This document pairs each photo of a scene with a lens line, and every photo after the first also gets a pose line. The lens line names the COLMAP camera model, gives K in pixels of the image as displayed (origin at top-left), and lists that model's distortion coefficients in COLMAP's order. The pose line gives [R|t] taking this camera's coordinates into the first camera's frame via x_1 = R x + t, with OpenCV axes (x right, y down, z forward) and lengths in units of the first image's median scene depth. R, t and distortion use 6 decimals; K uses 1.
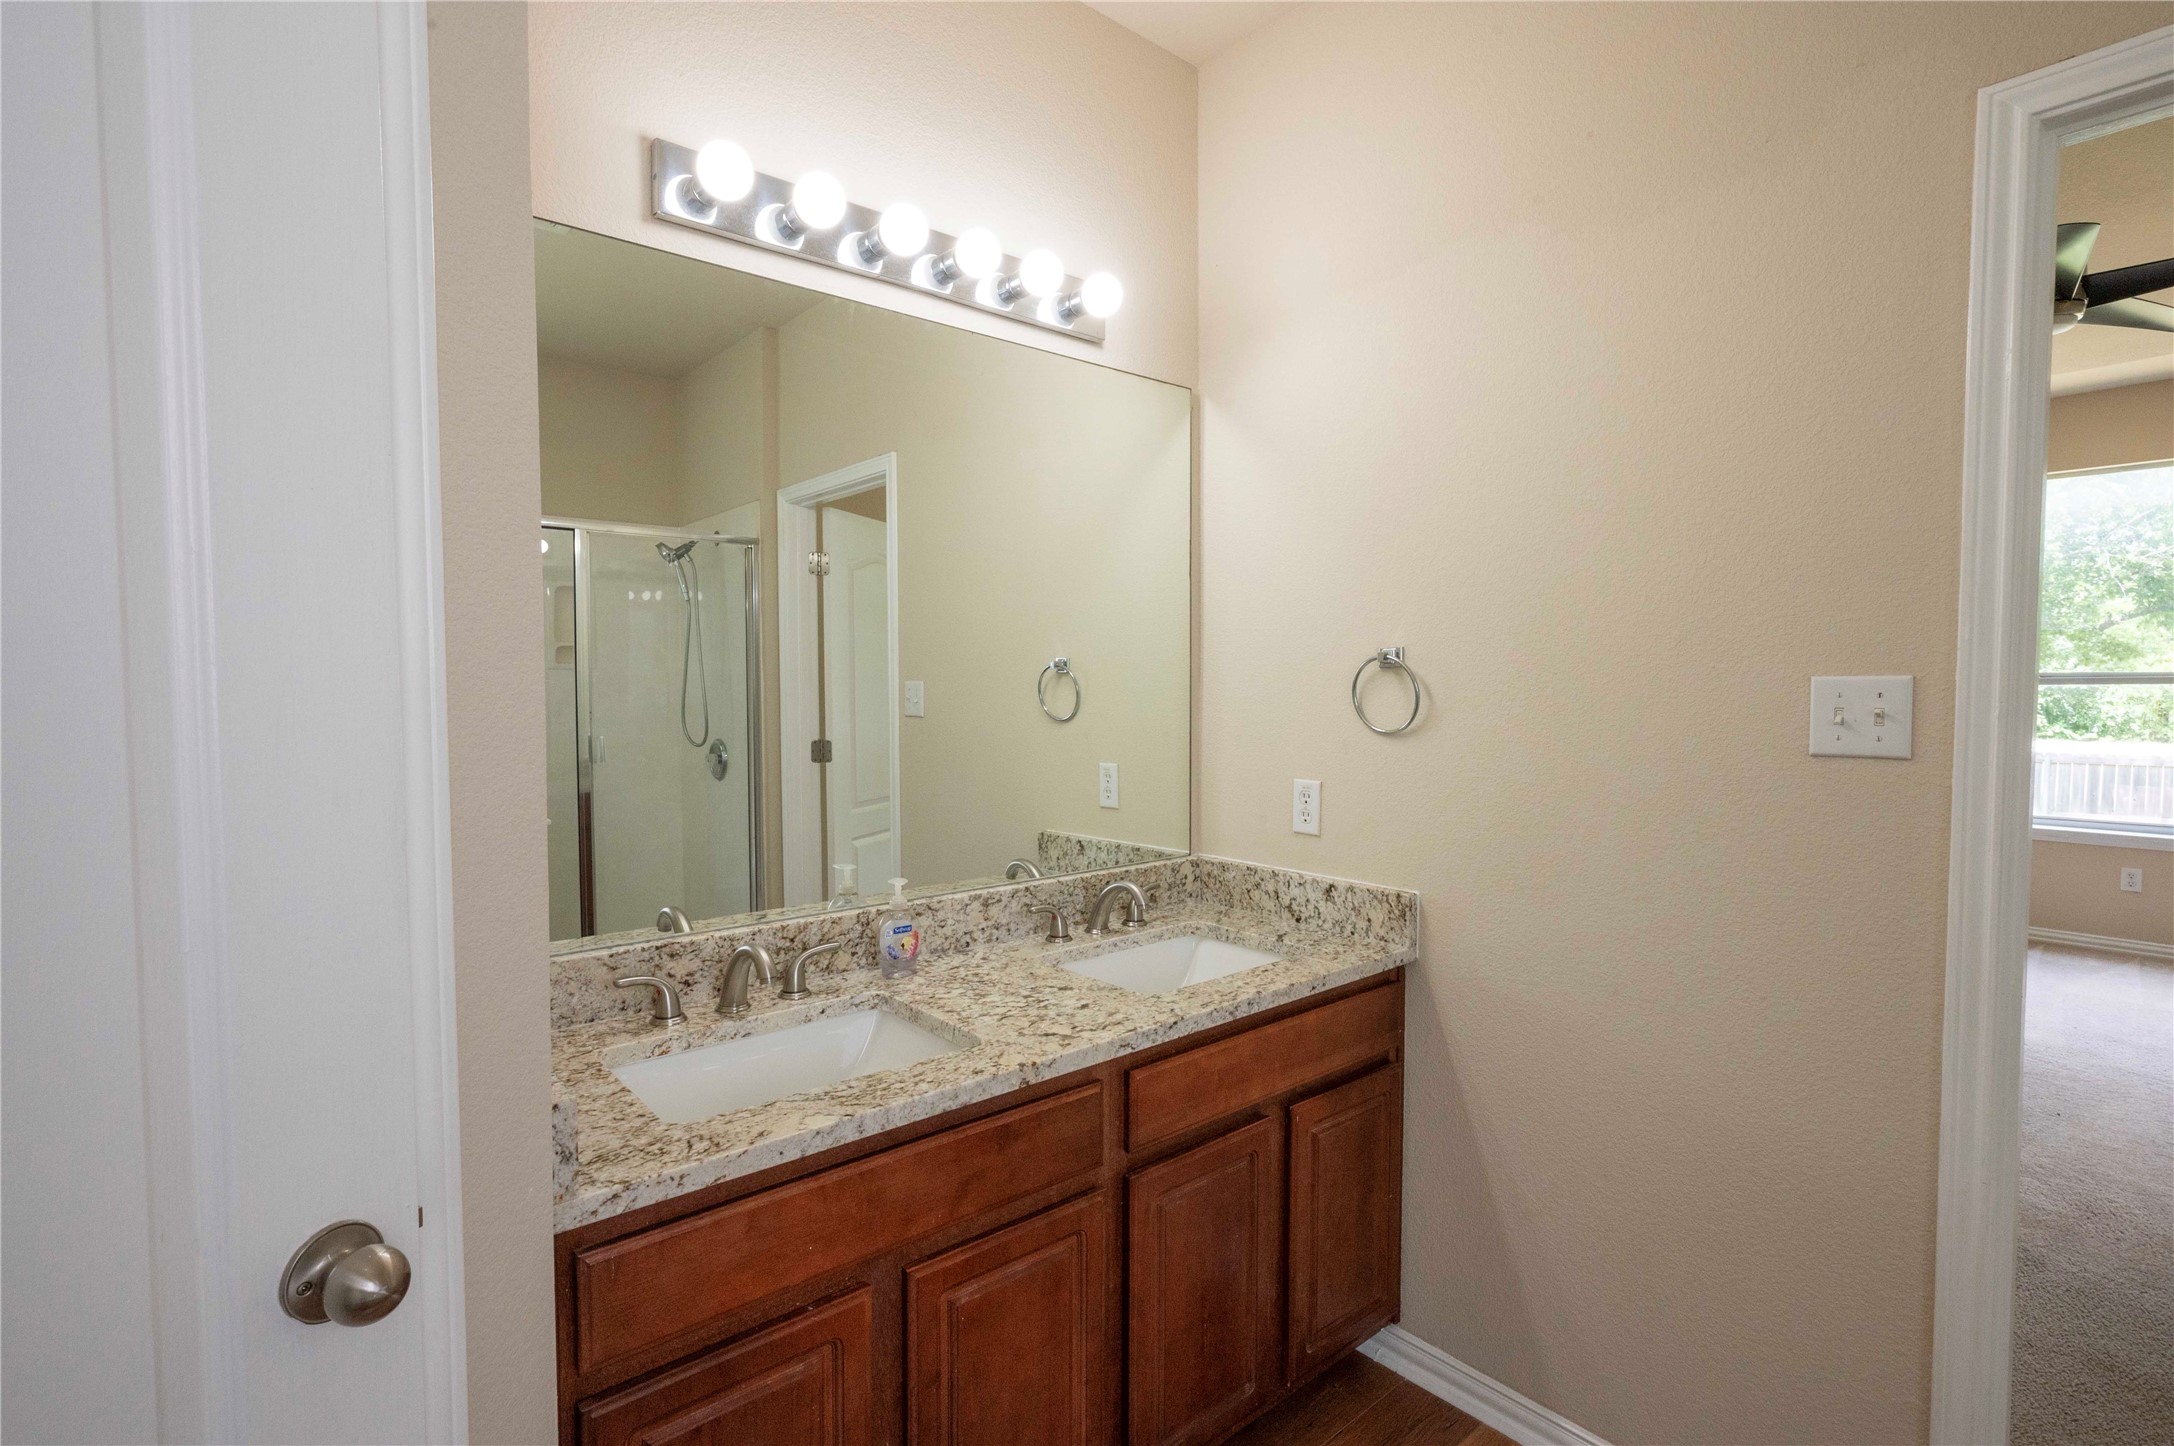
lens RADIAL K [[1036.2, 0, 1086.1], [0, 1036.2, 729.6], [0, 0, 1]] dist [-0.001735, 0.002921]
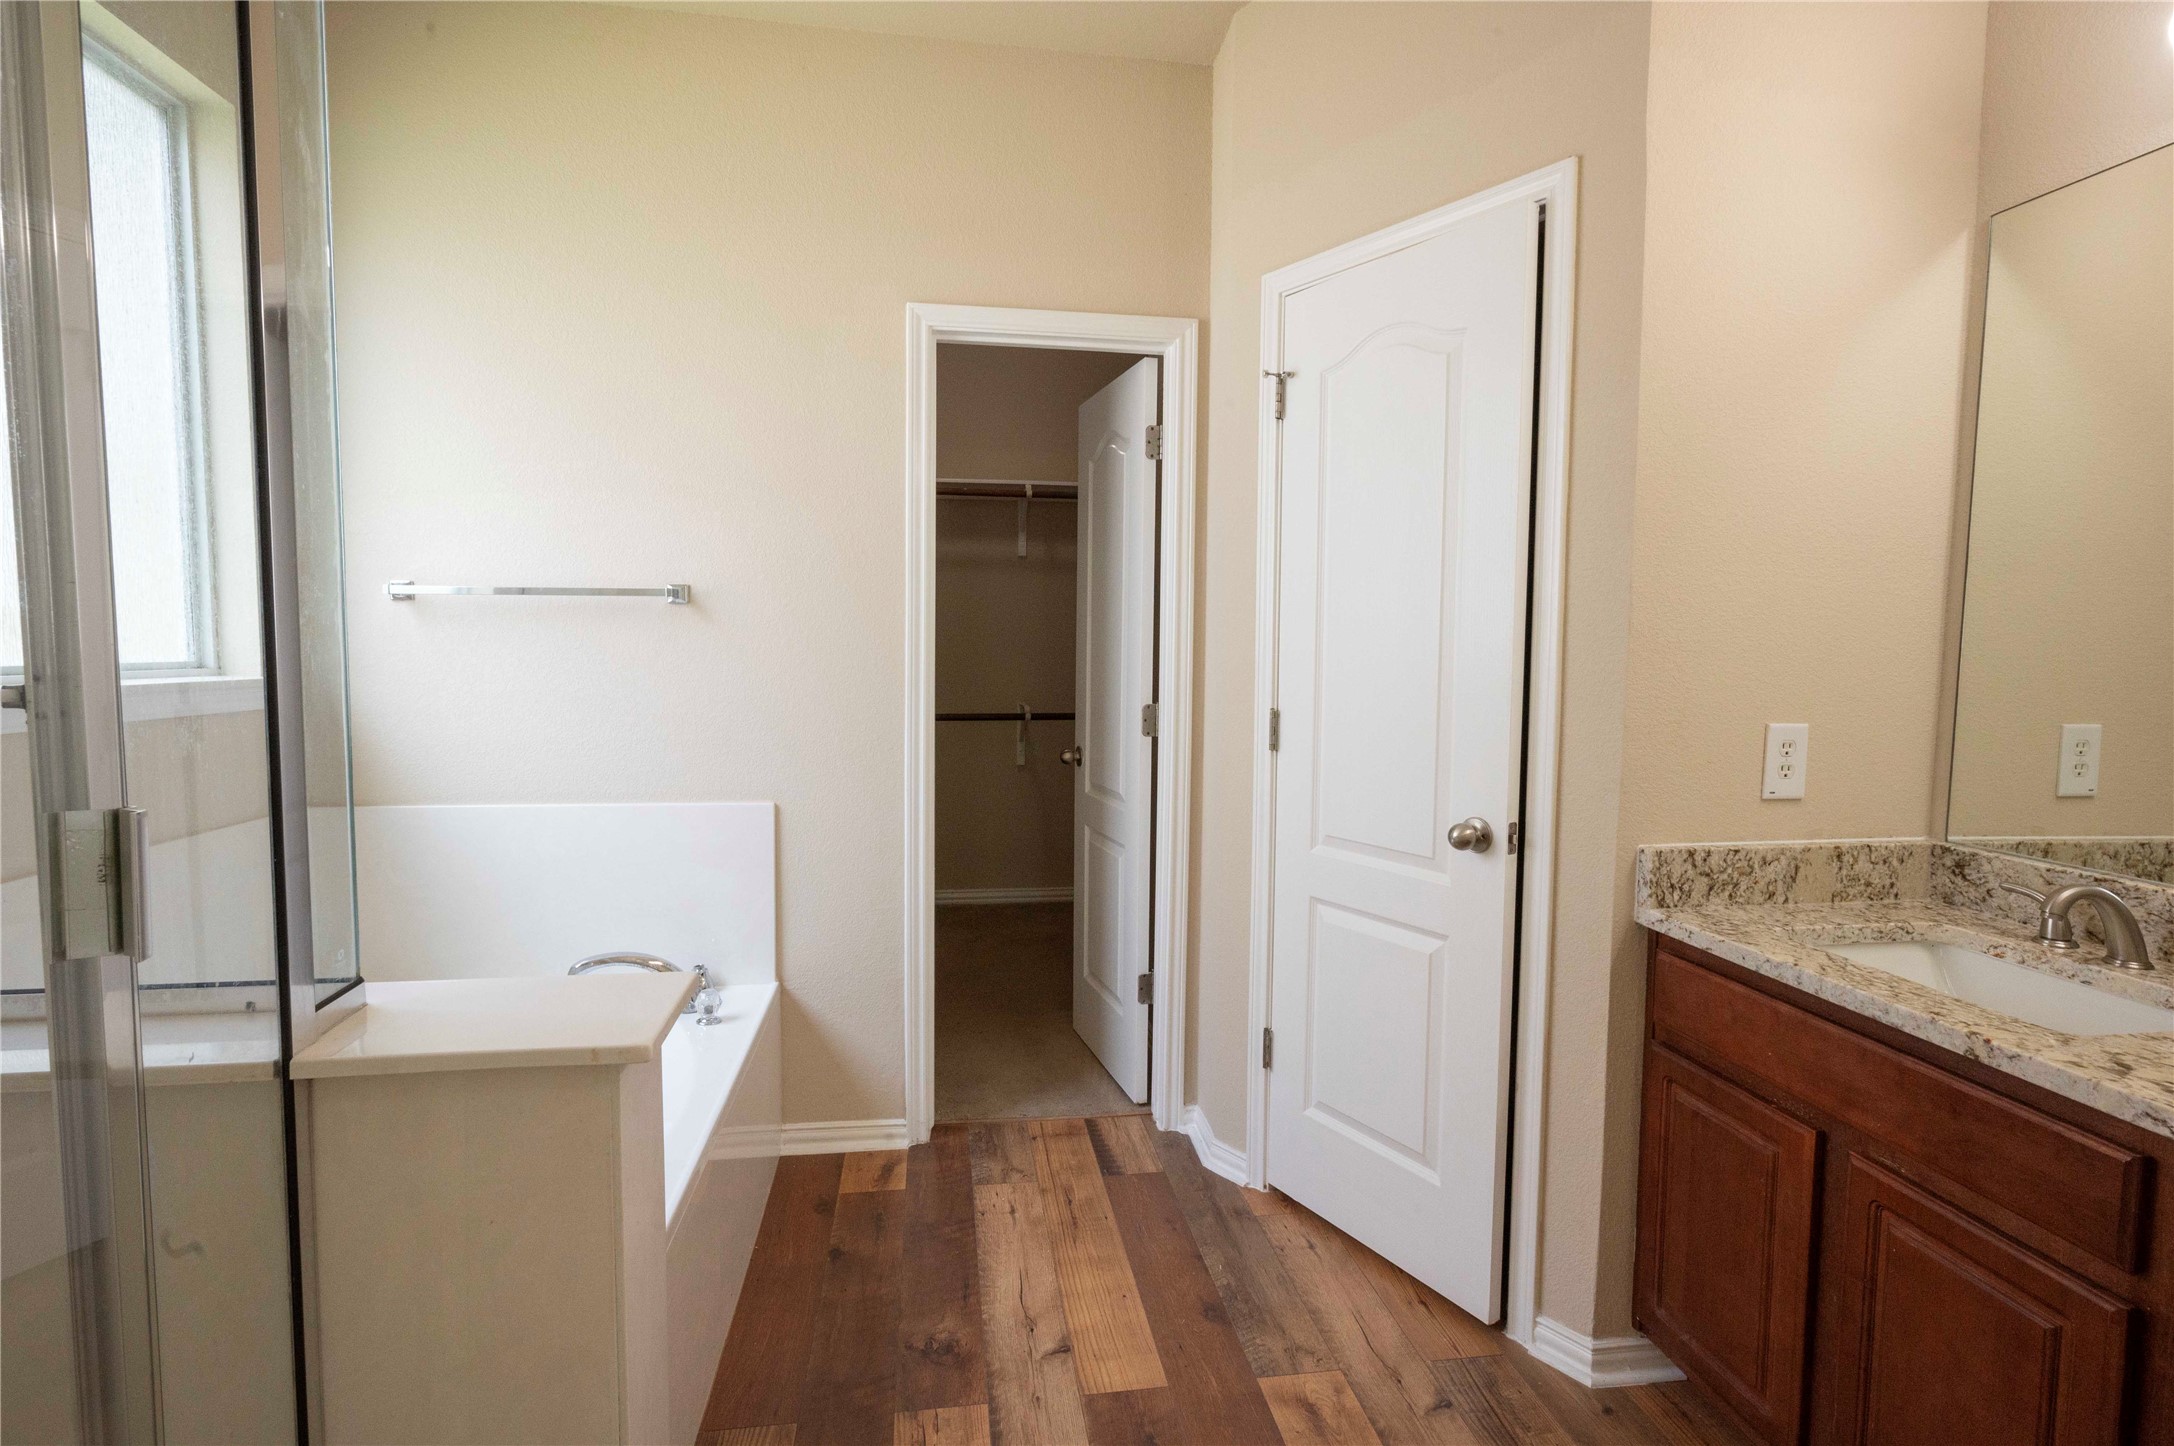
lens RADIAL K [[1036.2, 0, 1082.4], [0, 1036.2, 717.8], [0, 0, 1]] dist [-0.001735, 0.002921]
pose [[-0.536449, 0.055566, -0.842102, 1.101764], [-0.049955, 0.993990, 0.097412, 0.012988], [0.842453, 0.094323, -0.530449, 0.837765]]
